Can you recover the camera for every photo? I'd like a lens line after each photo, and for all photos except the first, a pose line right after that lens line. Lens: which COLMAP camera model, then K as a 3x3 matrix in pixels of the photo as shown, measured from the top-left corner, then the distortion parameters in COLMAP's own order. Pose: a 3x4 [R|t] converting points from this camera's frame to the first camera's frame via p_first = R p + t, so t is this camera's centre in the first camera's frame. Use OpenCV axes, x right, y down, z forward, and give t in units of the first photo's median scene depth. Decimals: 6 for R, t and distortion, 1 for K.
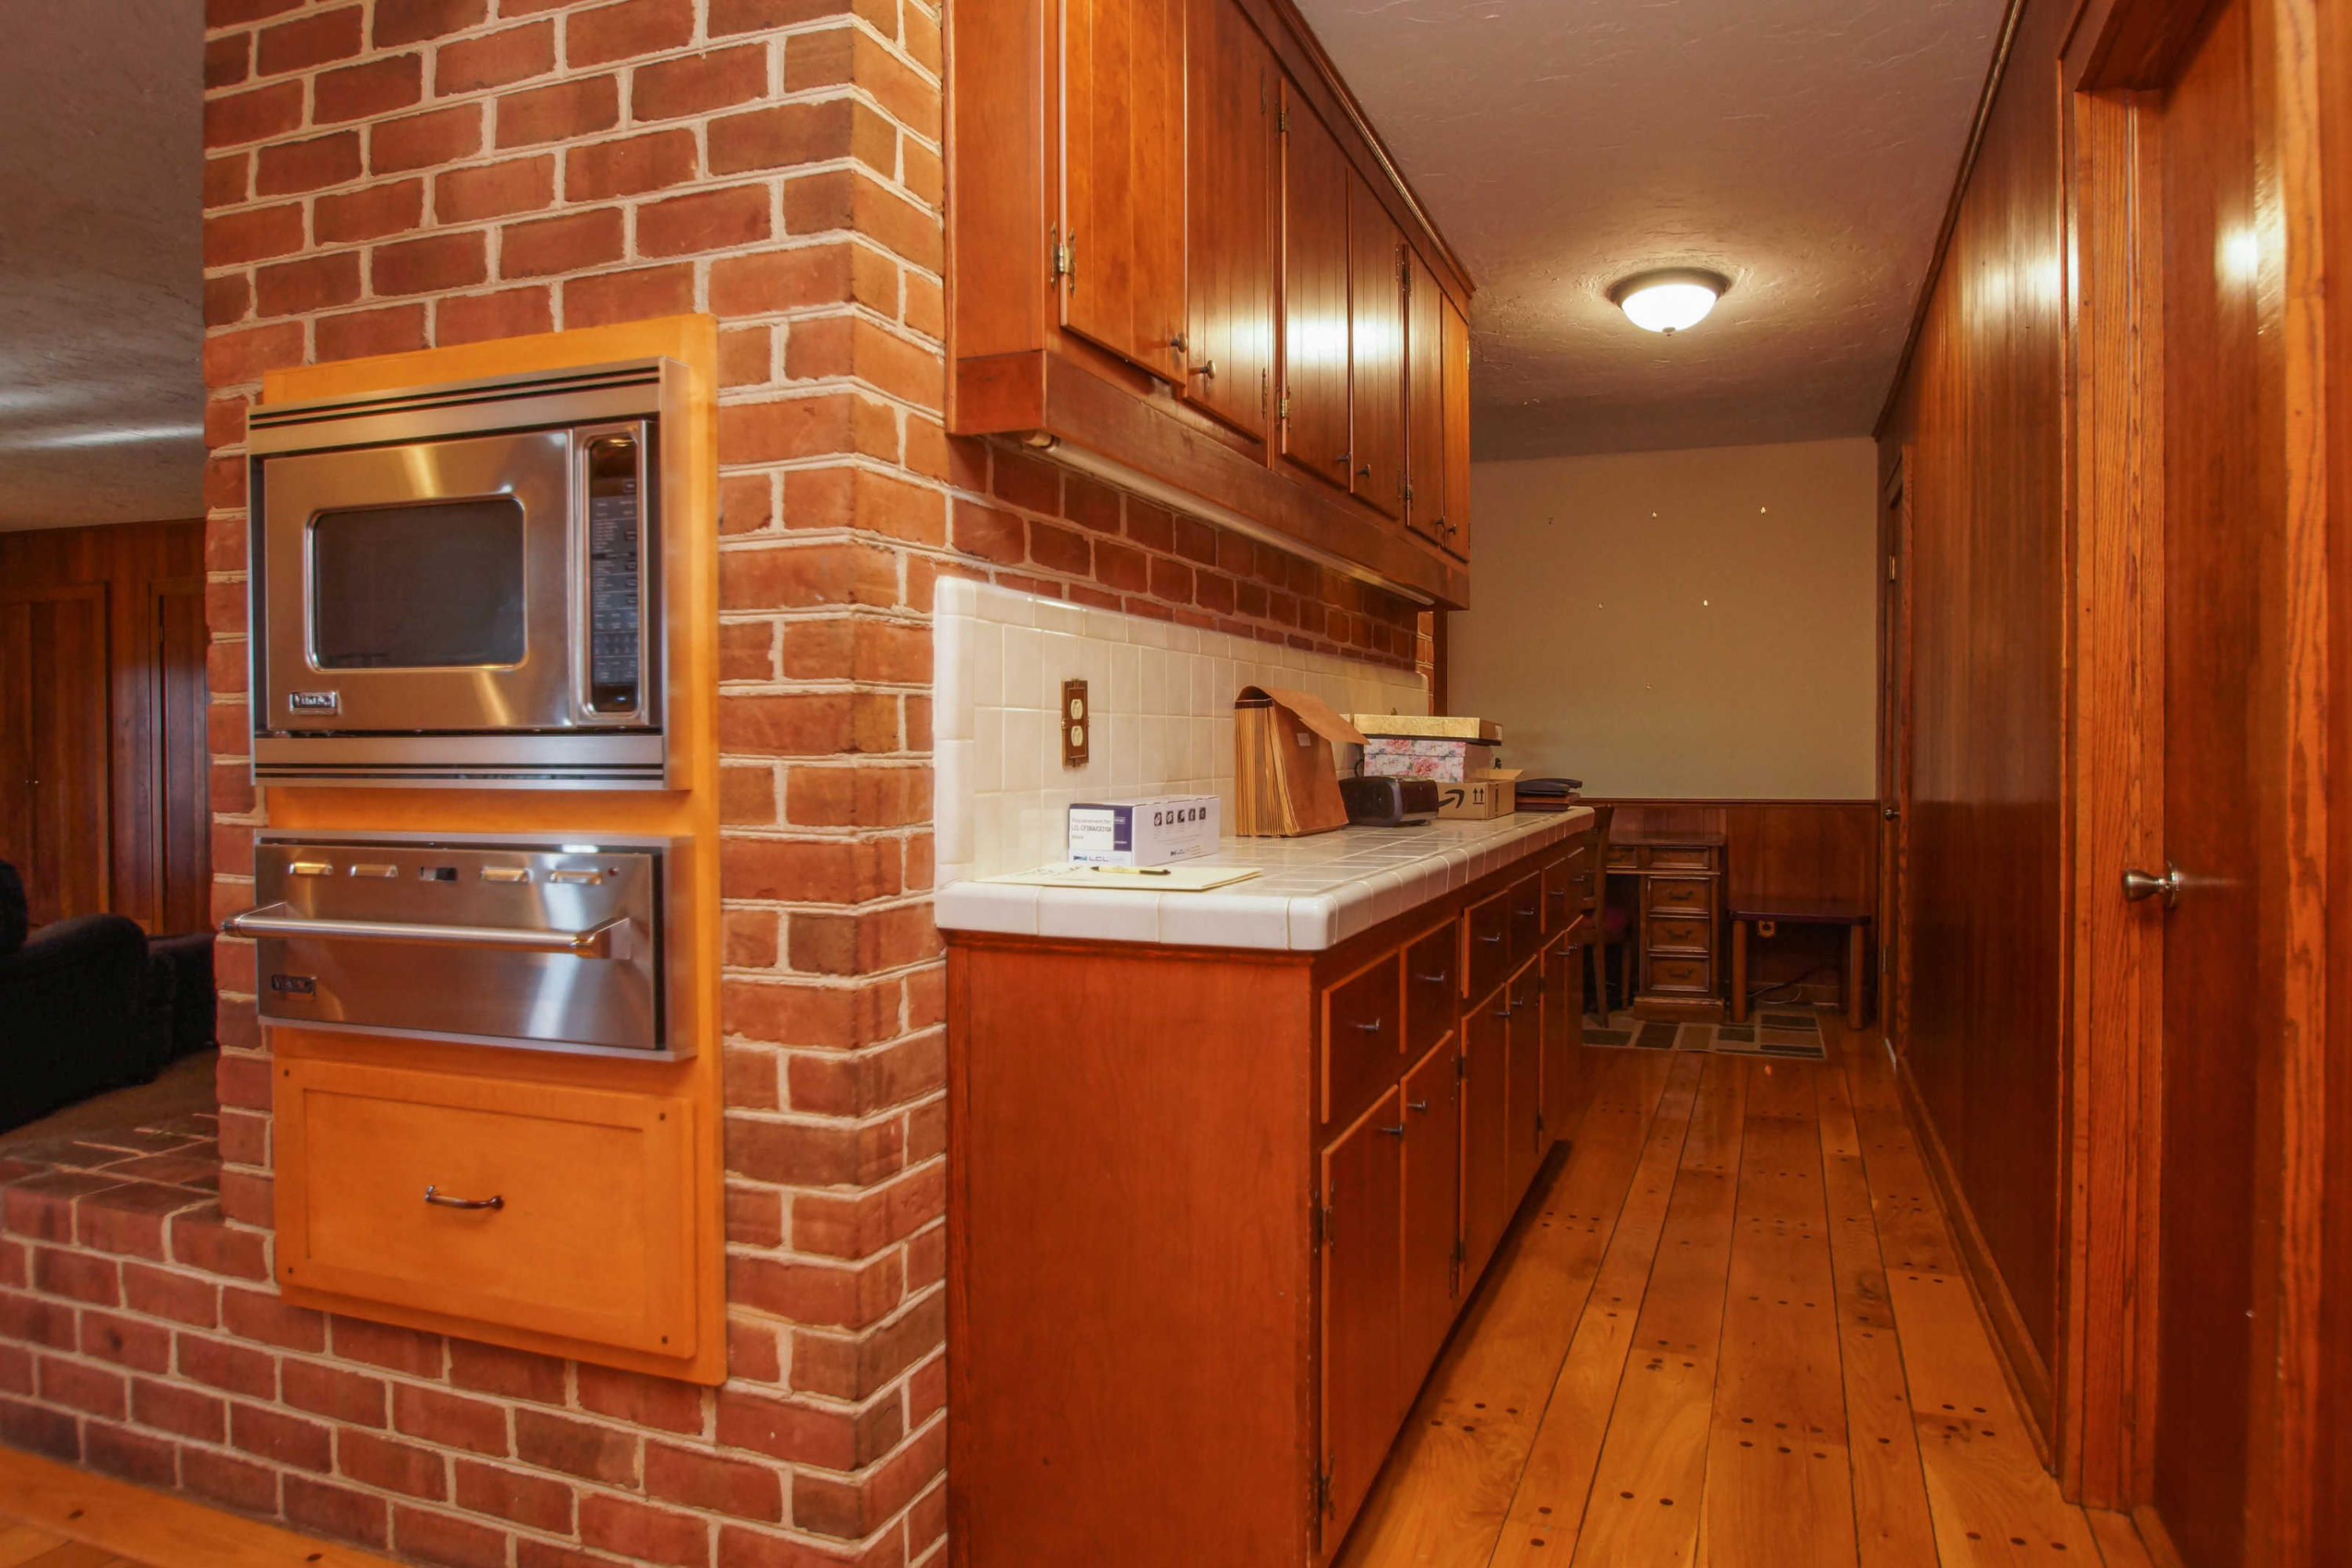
lens RADIAL K [[1509.9, 0, 1176.0], [0, 1509.9, 784.0], [0, 0, 1]] dist [-0.005439, -0.017744]
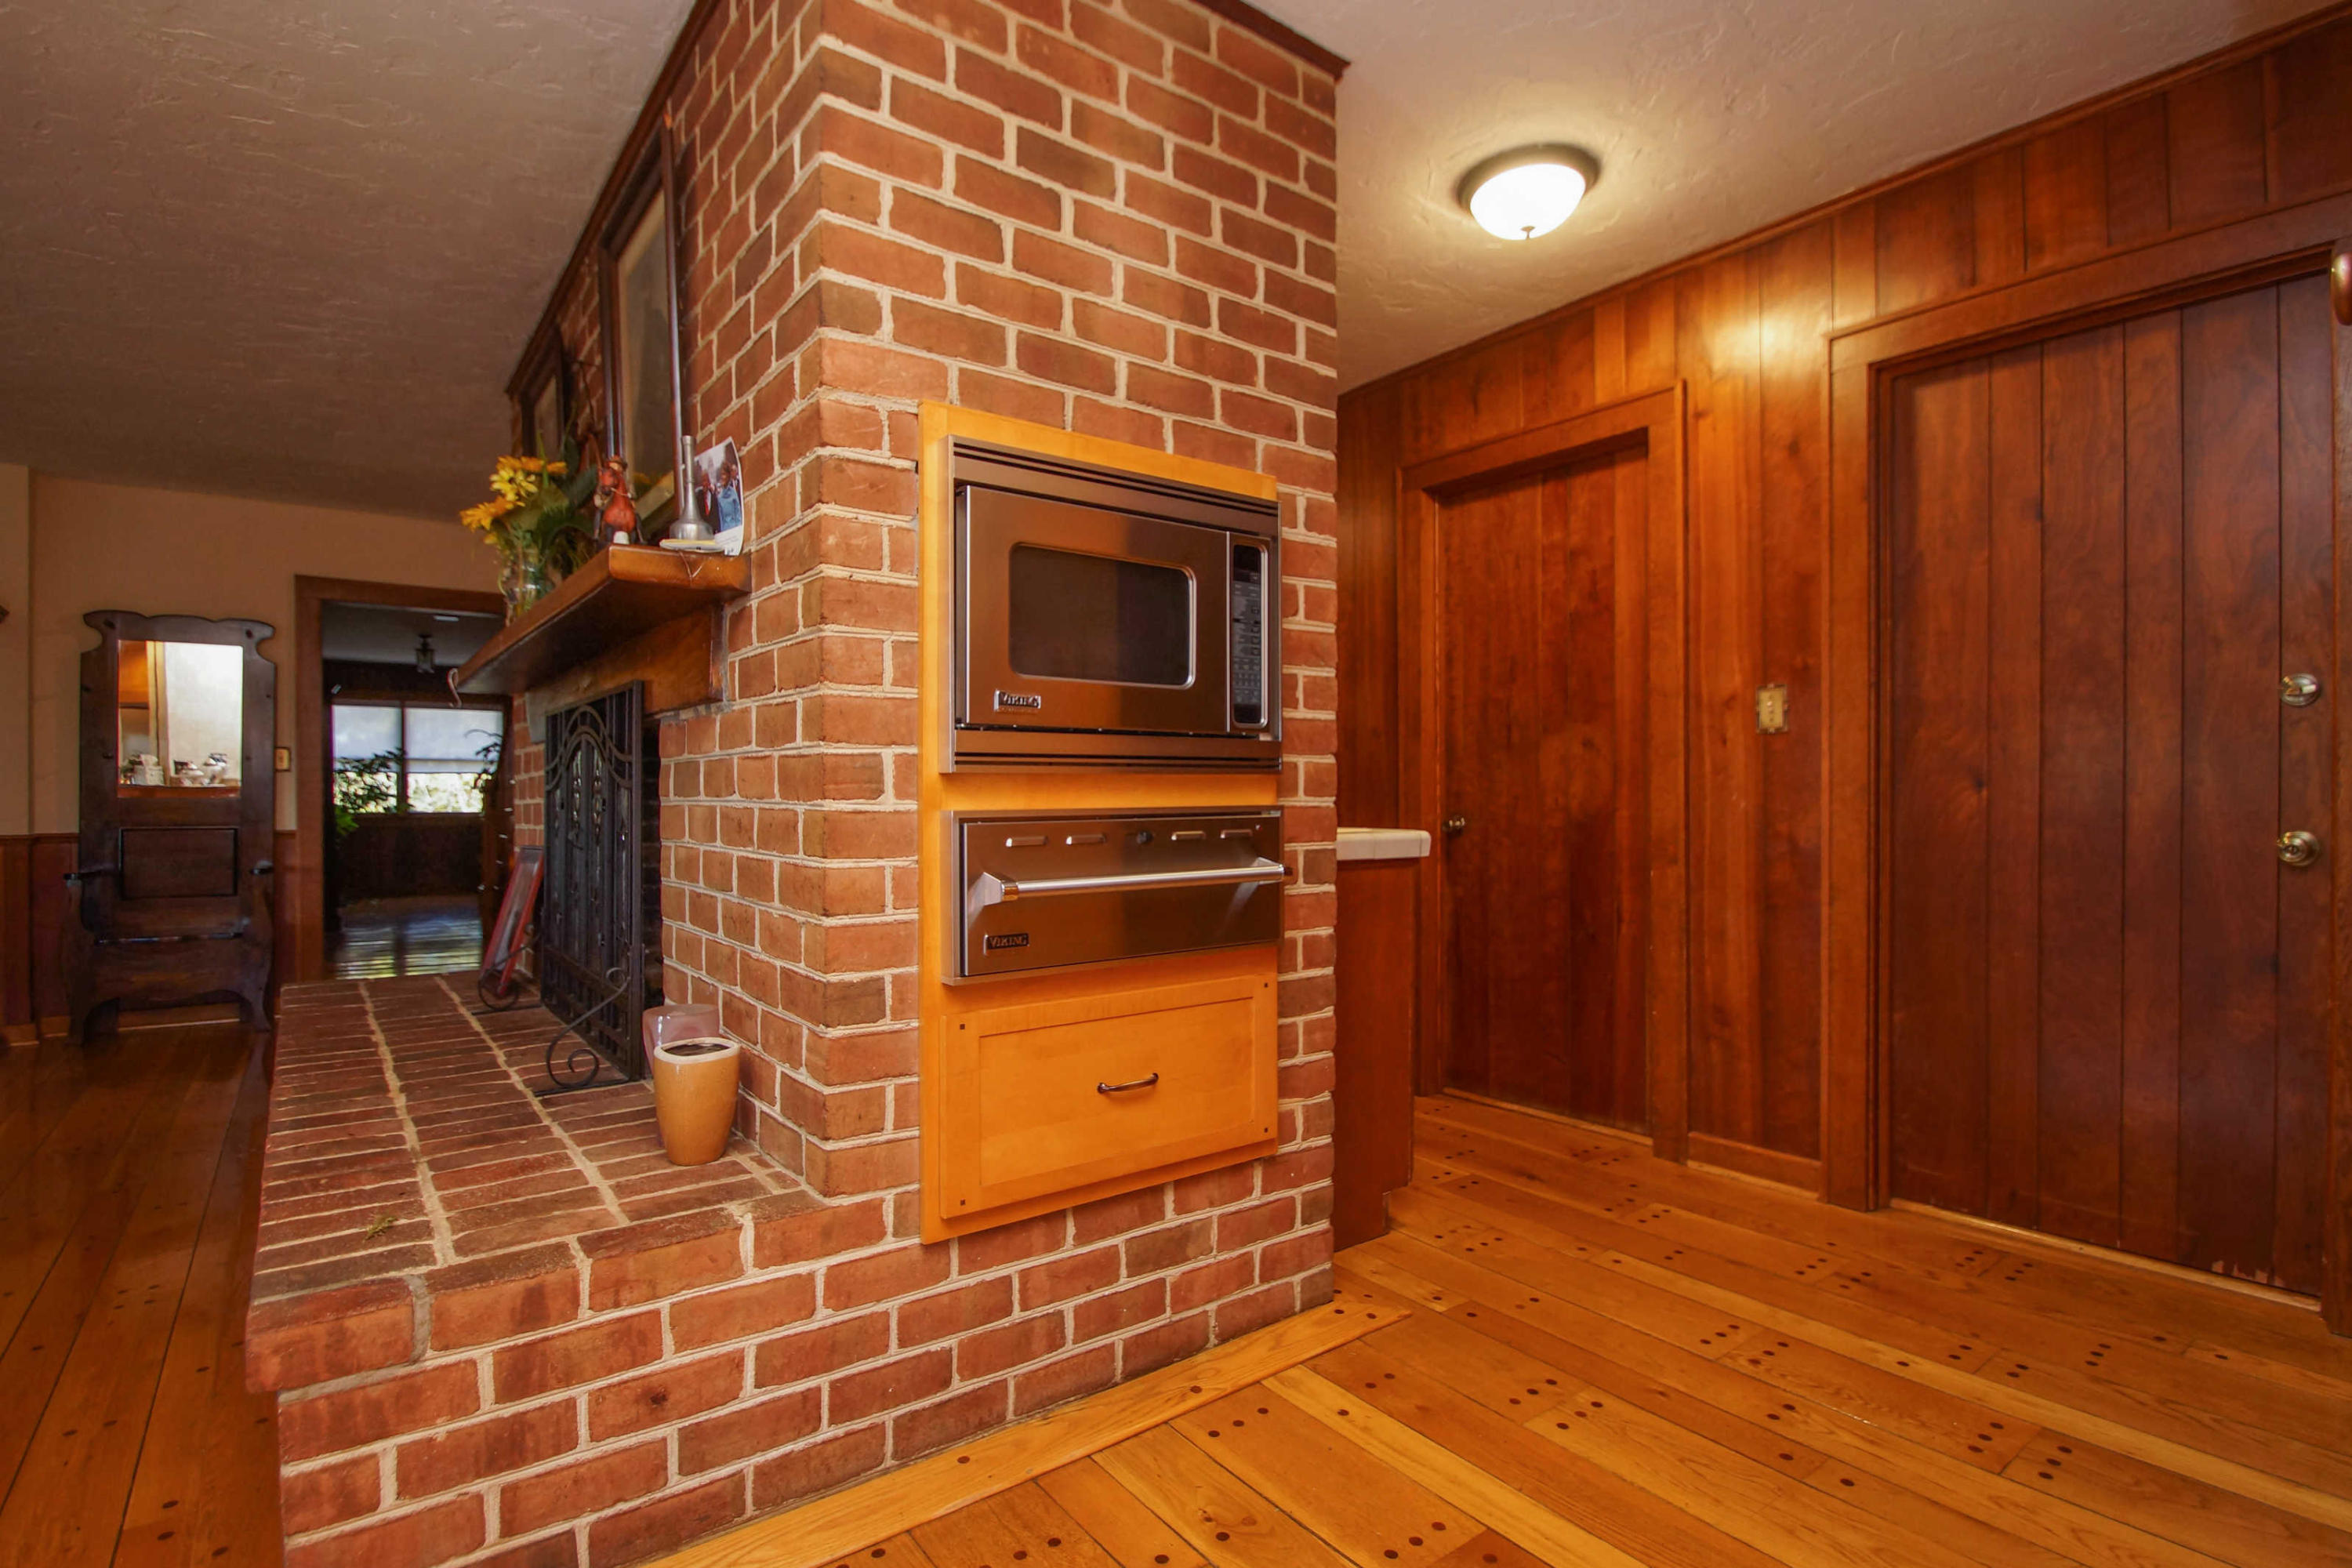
lens RADIAL K [[1154.7, 0, 1176.0], [0, 1154.7, 784.0], [0, 0, 1]] dist [0.002291, 0.000086]
pose [[0.515140, 0.000746, 0.857106, -1.273110], [0.015809, 0.999821, -0.010371, 0.021492], [-0.856961, 0.018892, 0.515036, 0.418292]]
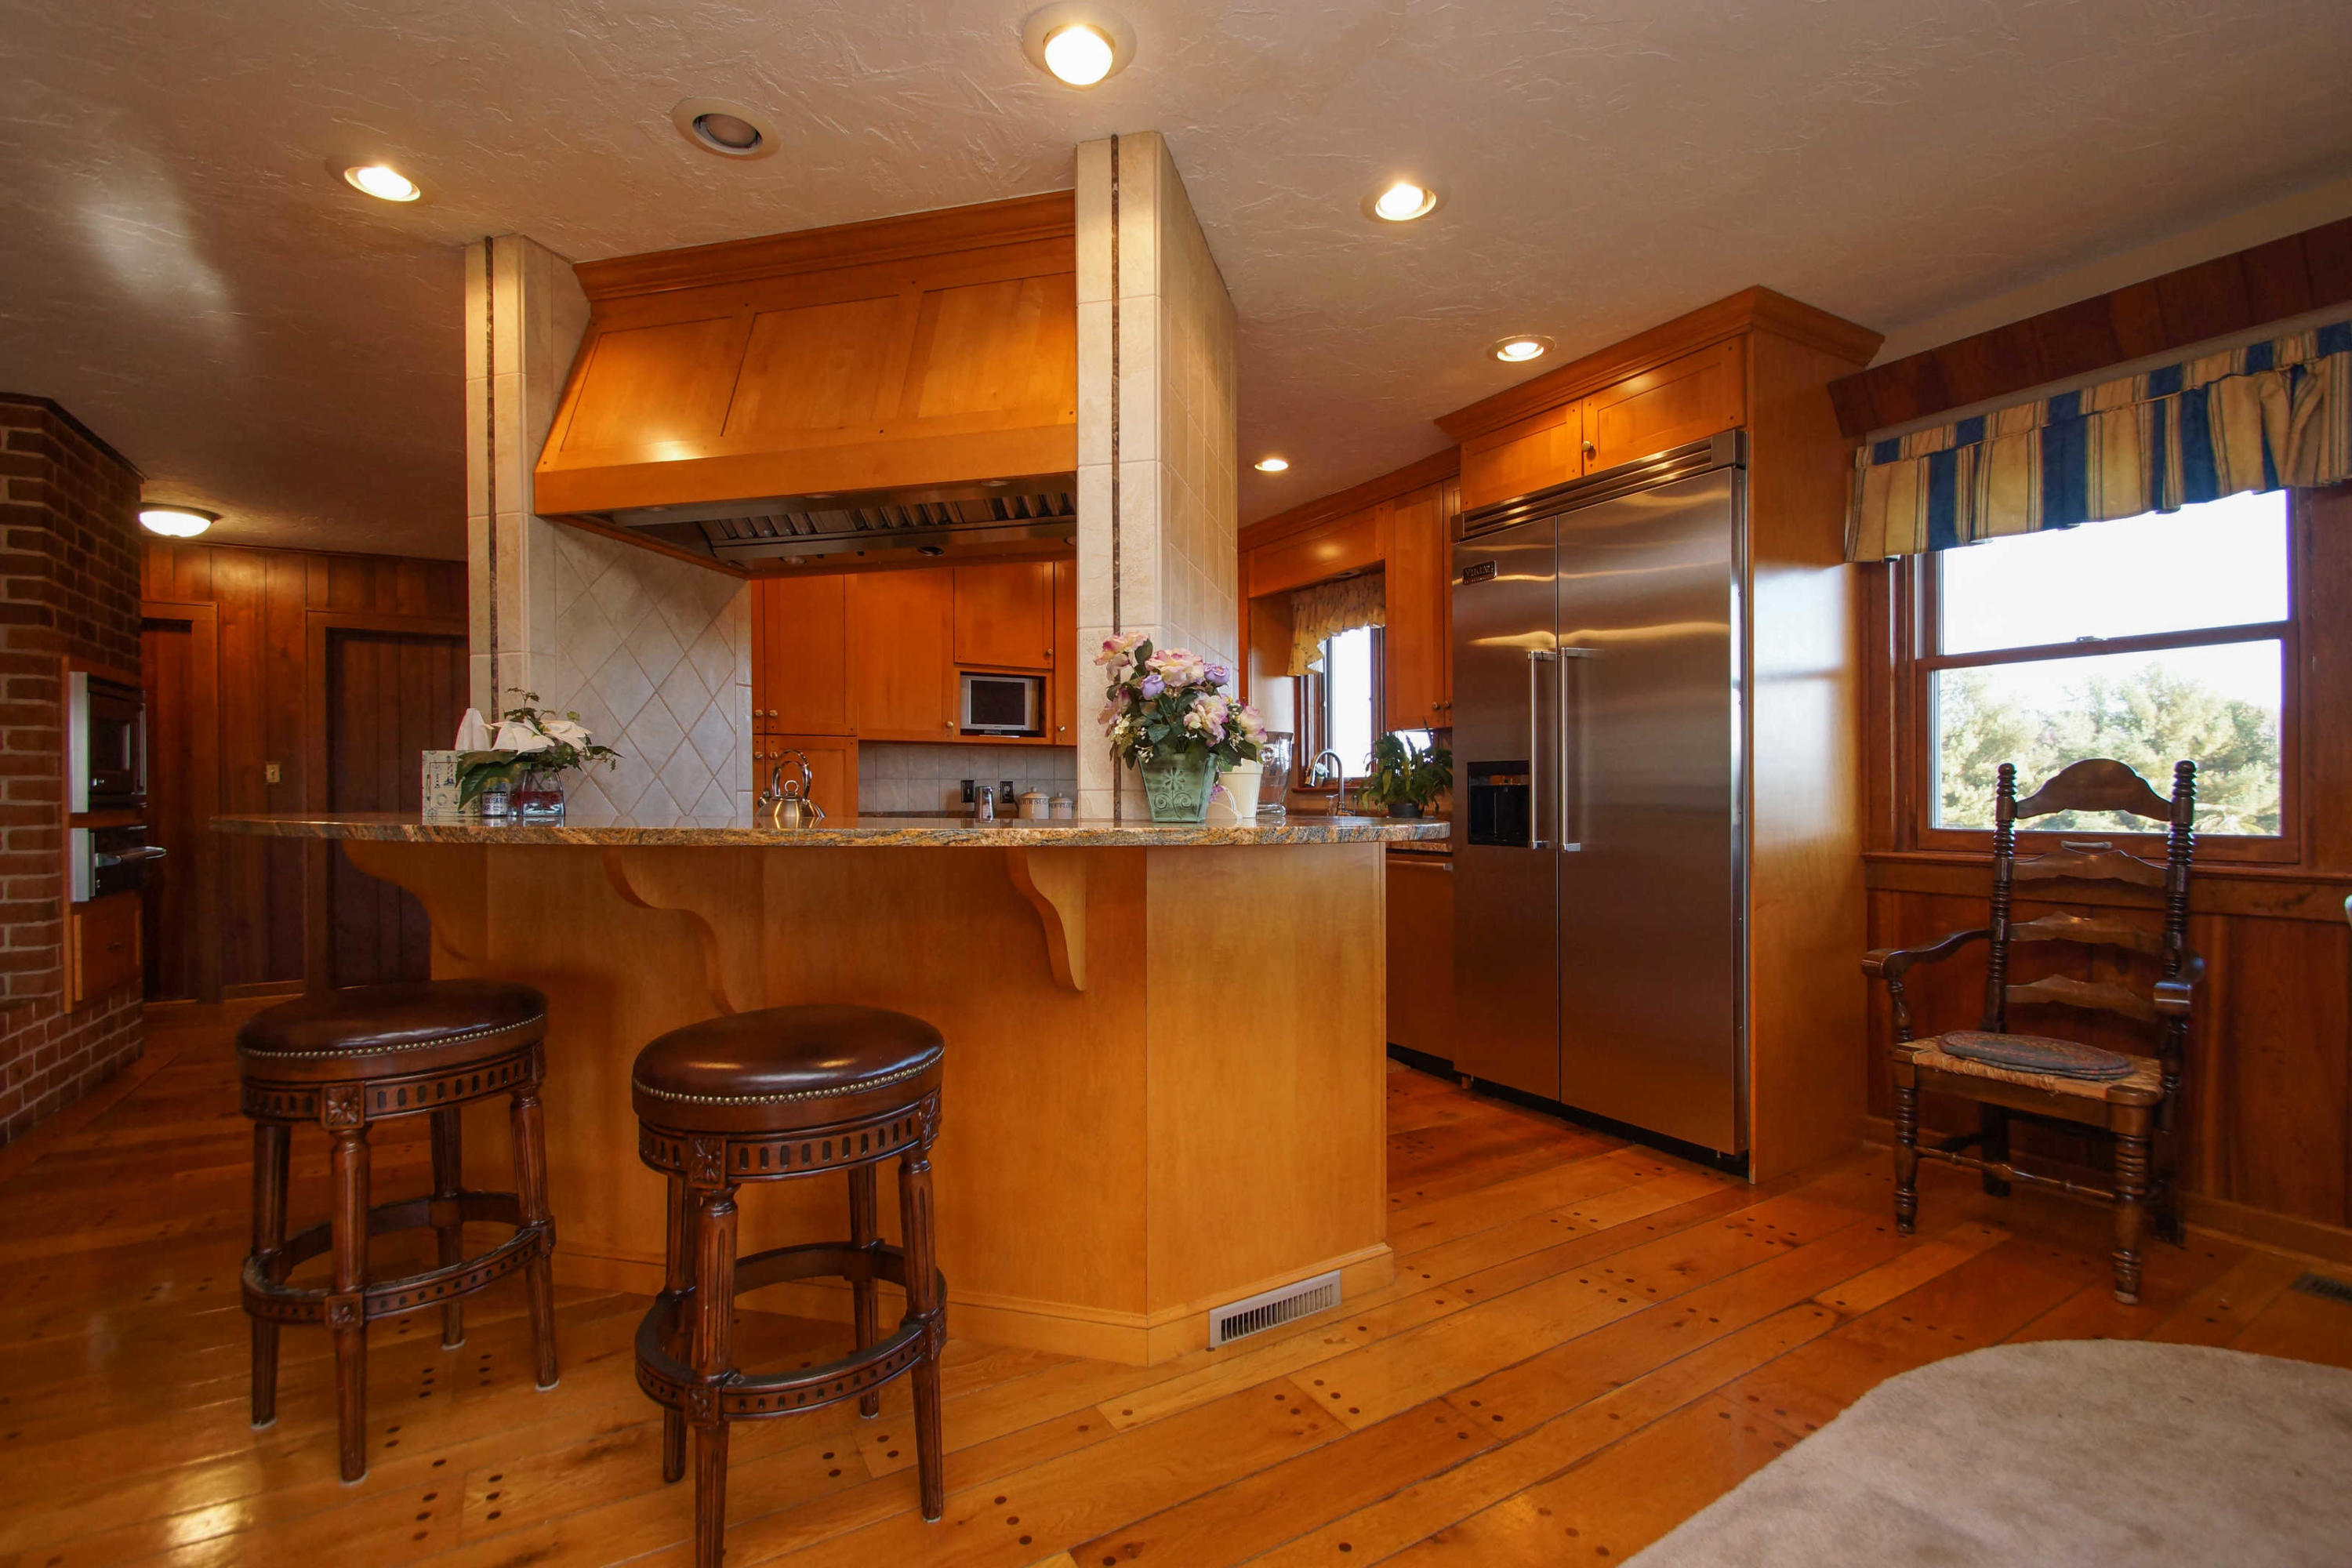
lens RADIAL K [[1012.8, 0, 1170.8], [0, 1012.8, 796.1], [0, 0, 1]] dist [-0.000259, -0.000444]
pose [[-0.804066, 0.003874, 0.594528, -3.347656], [0.019063, 0.999633, 0.019268, -0.026391], [-0.594235, 0.026827, -0.803844, 1.350696]]
